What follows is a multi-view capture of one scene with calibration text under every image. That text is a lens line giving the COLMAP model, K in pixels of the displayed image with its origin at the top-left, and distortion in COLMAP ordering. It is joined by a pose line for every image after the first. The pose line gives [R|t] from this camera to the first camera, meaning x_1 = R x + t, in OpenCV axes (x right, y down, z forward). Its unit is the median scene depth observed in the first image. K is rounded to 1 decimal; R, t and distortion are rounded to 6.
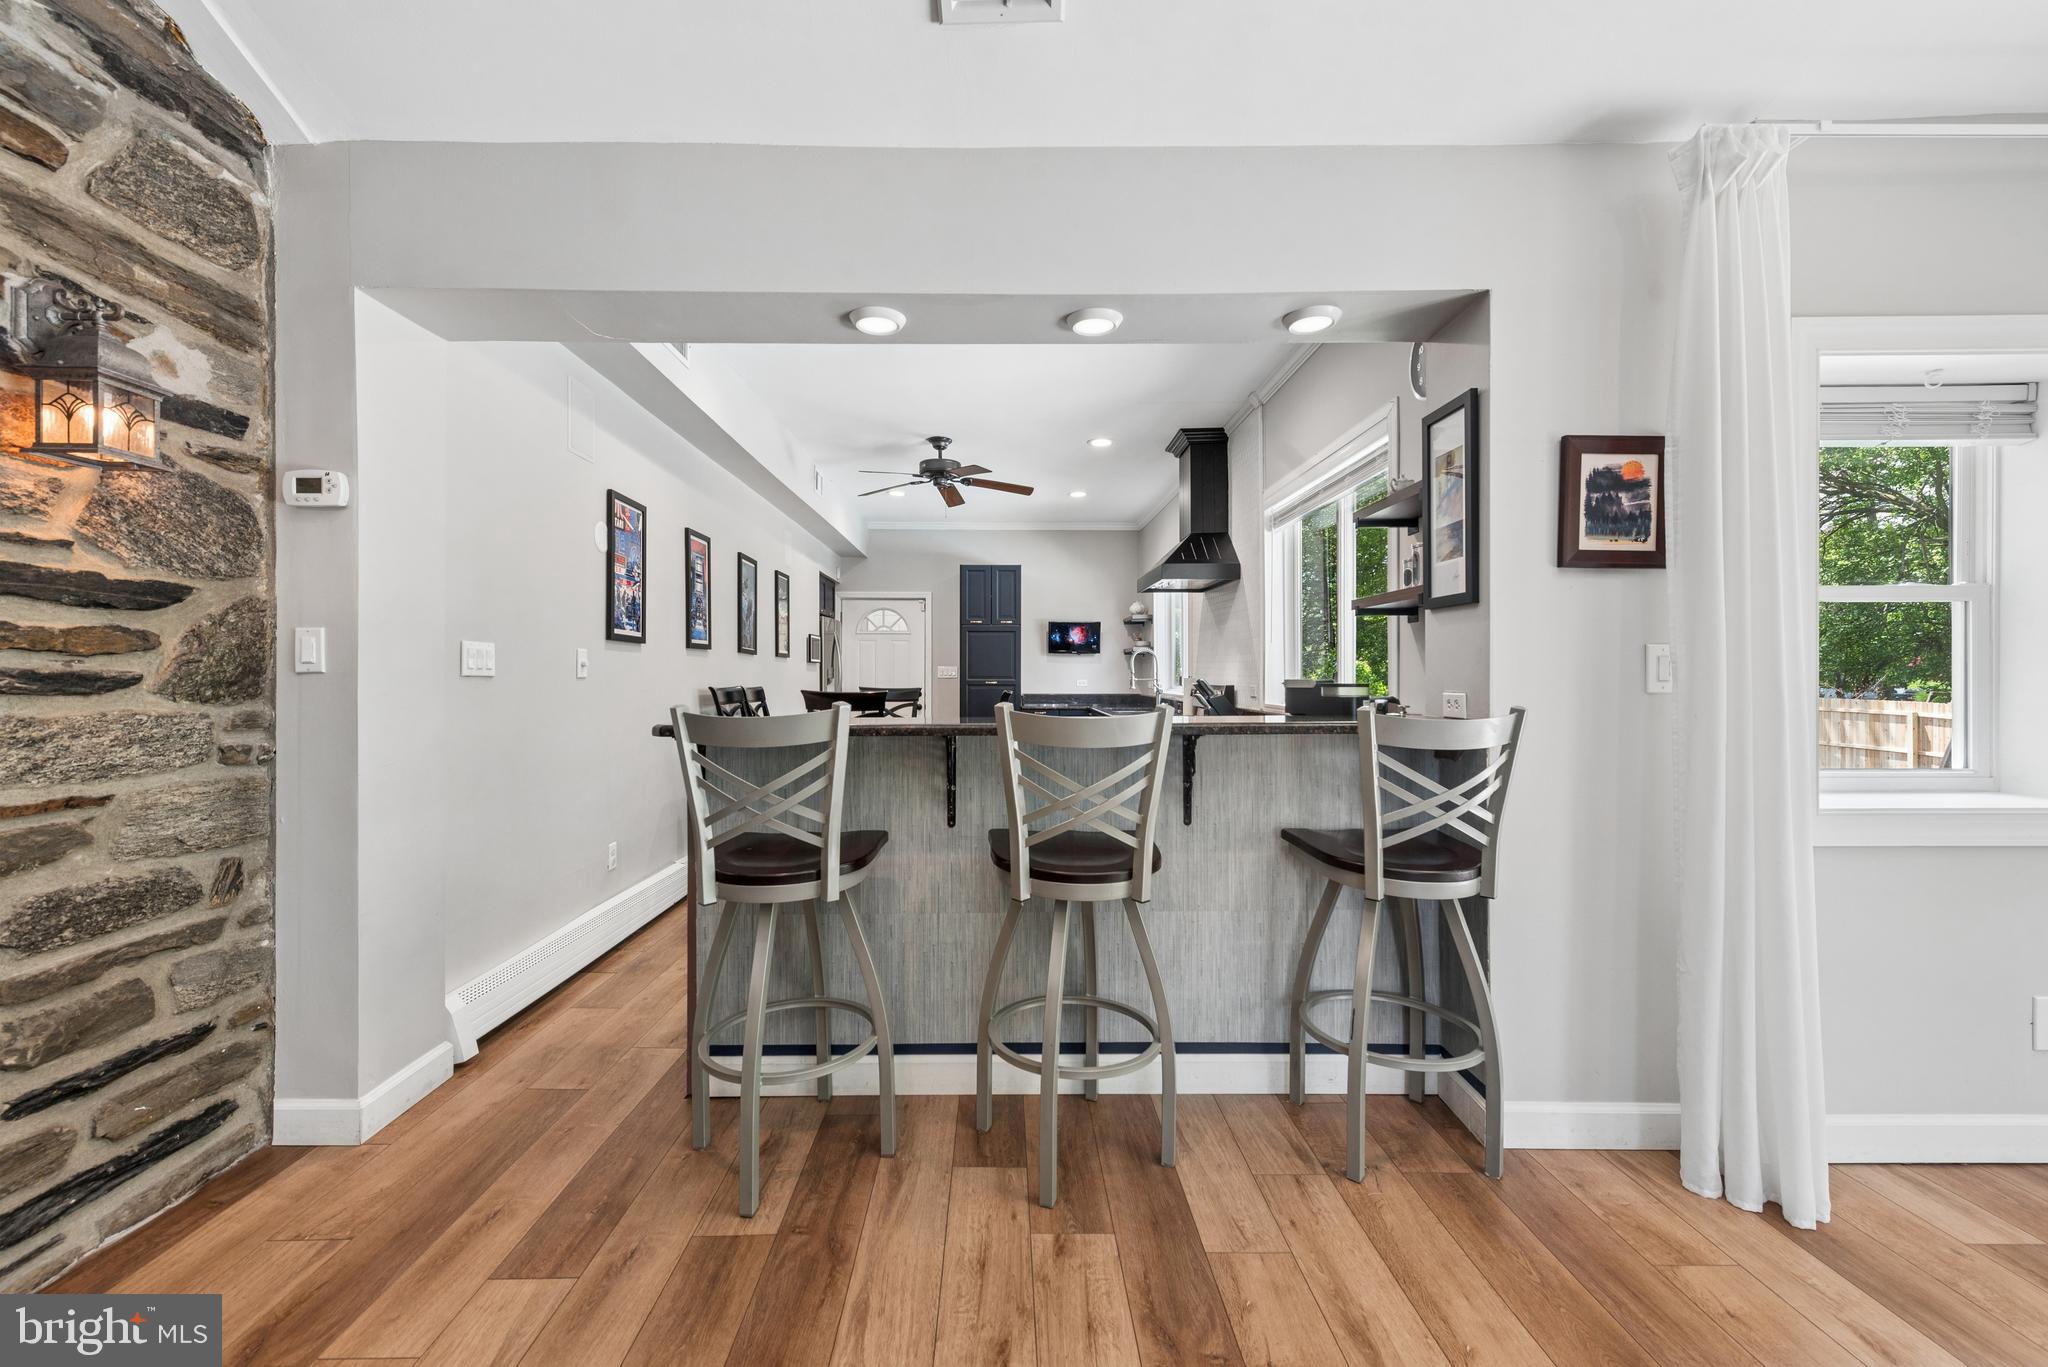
lens RADIAL K [[808.7, 0, 1009.8], [0, 808.7, 678.1], [0, 0, 1]] dist [0.008691, -0.002859]
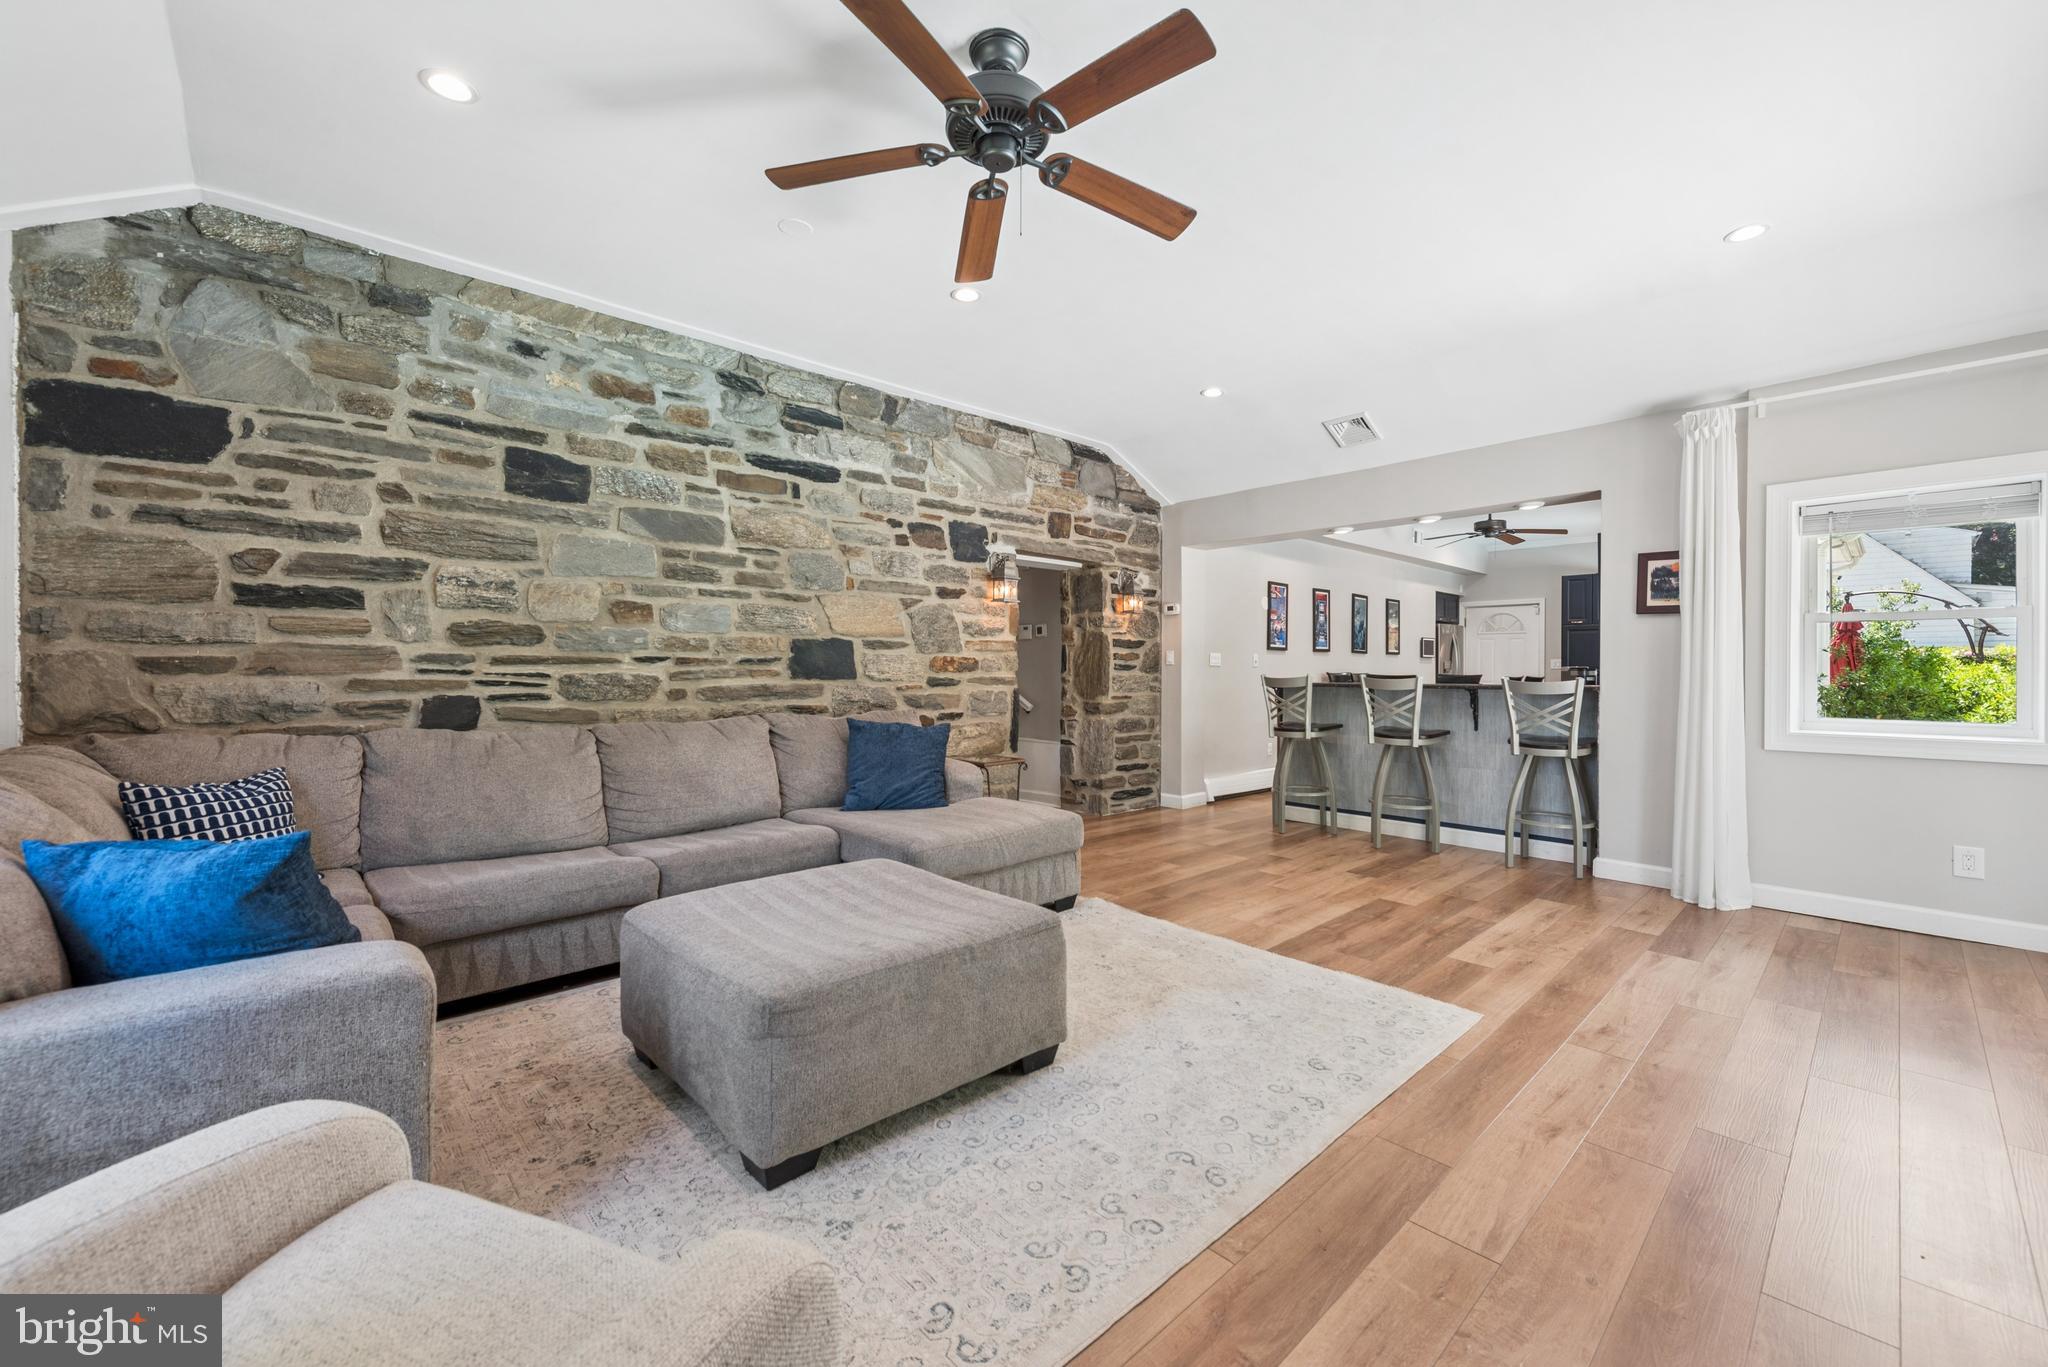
lens RADIAL K [[808.7, 0, 1026.7], [0, 808.7, 676.8], [0, 0, 1]] dist [0.008691, -0.002859]
pose [[0.671144, 0.008927, -0.741274, 1.193101], [-0.003944, 0.999956, 0.008471, 0.017151], [0.741317, -0.002762, 0.671150, -1.649228]]
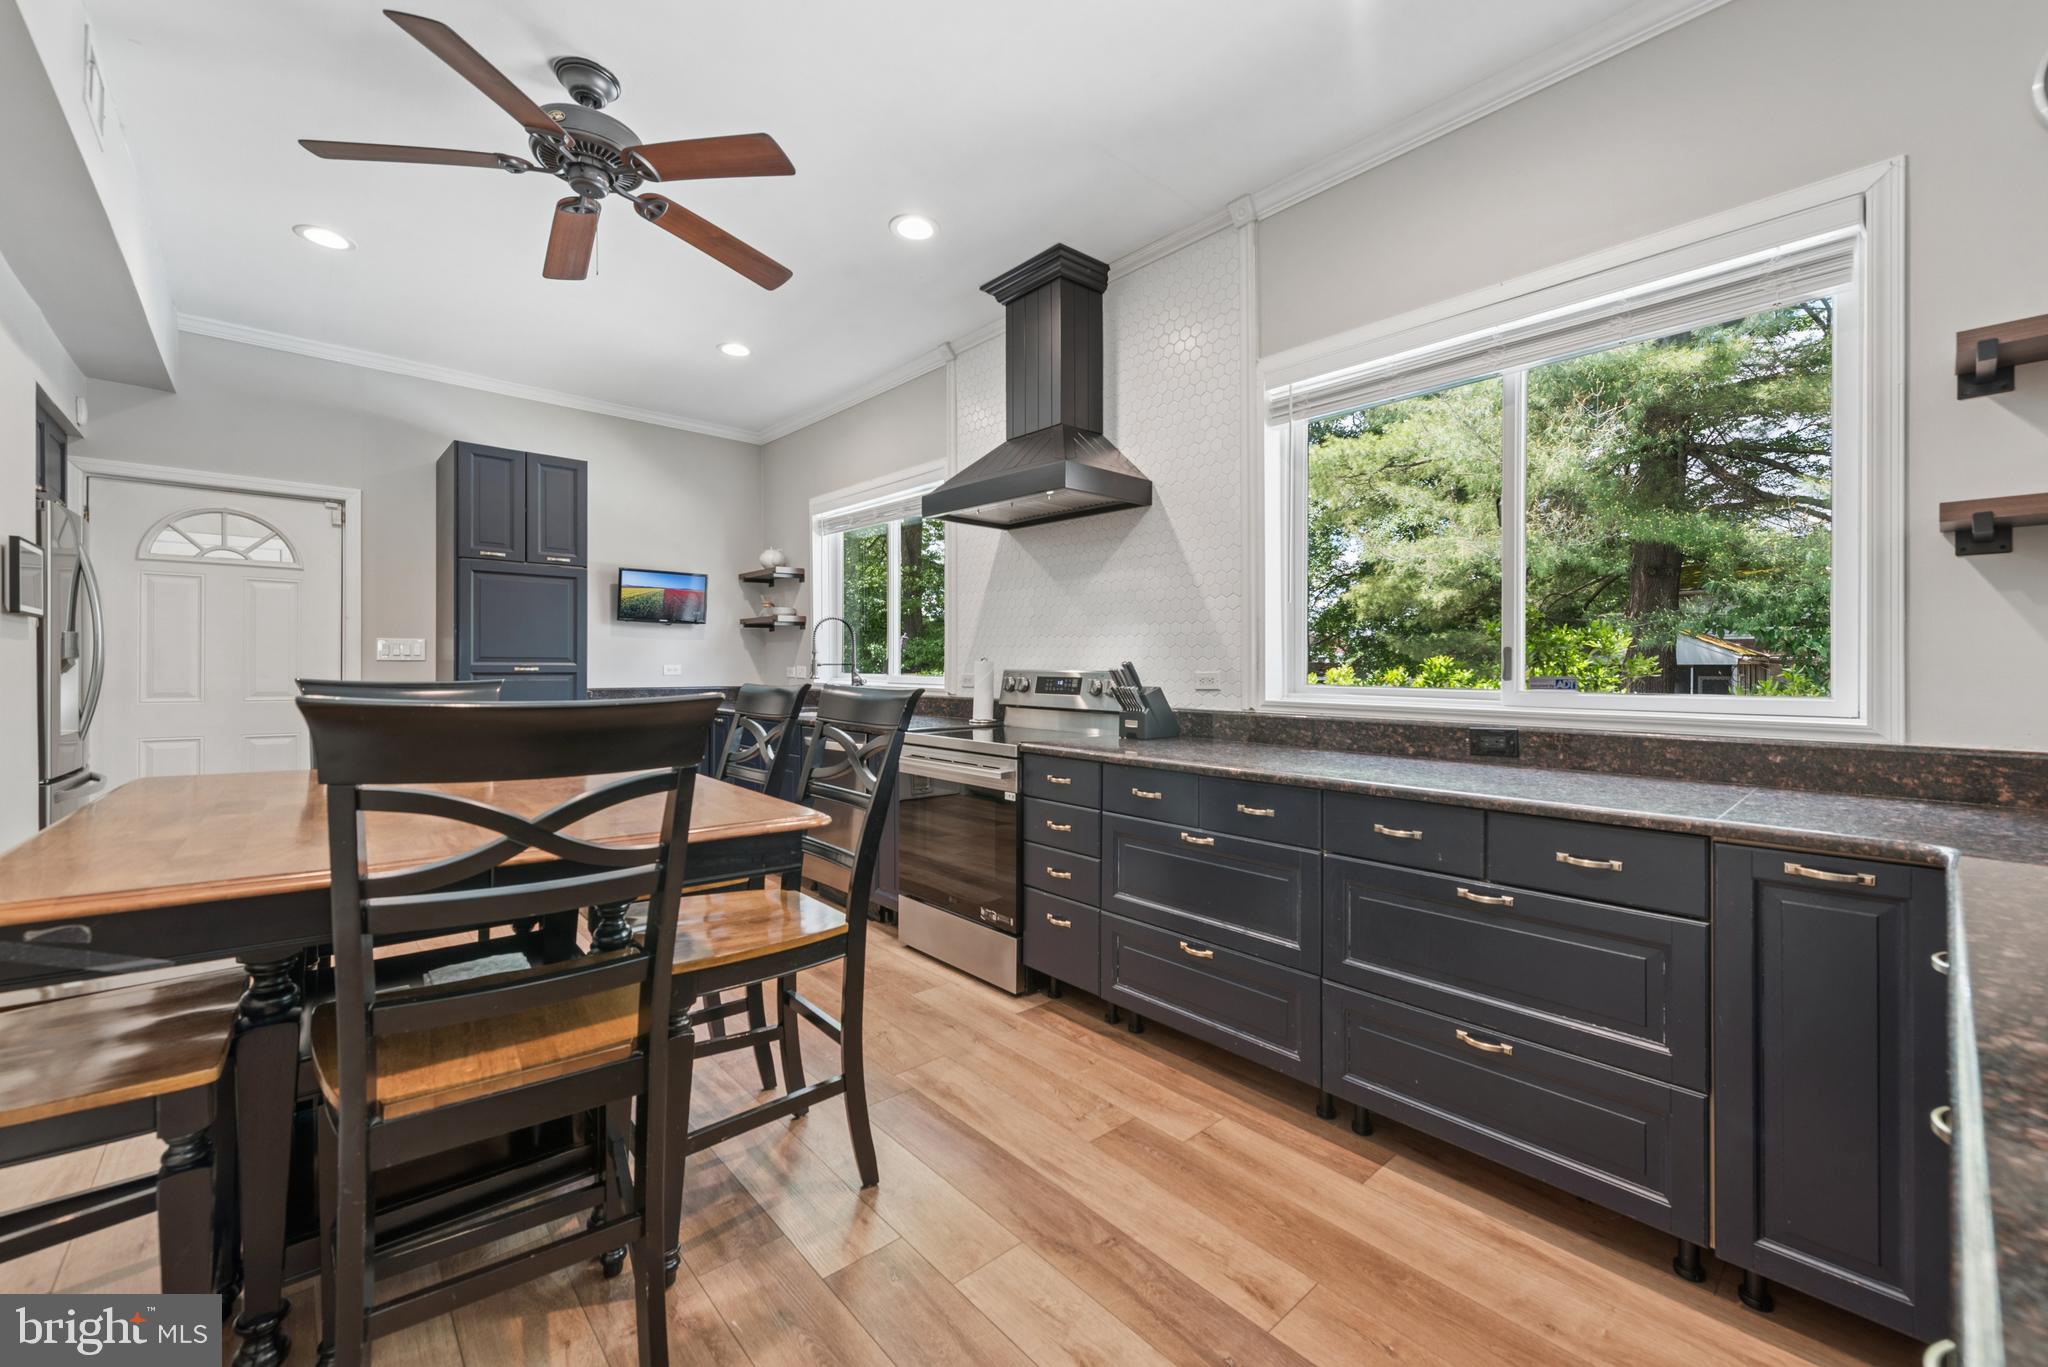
lens RADIAL K [[808.7, 0, 1021.2], [0, 808.7, 663.8], [0, 0, 1]] dist [0.008691, -0.002859]
pose [[0.747672, 0.003968, 0.664056, -0.518208], [-0.002753, 0.999992, -0.002876, 0.006386], [-0.664062, 0.000322, 0.747677, 1.464778]]
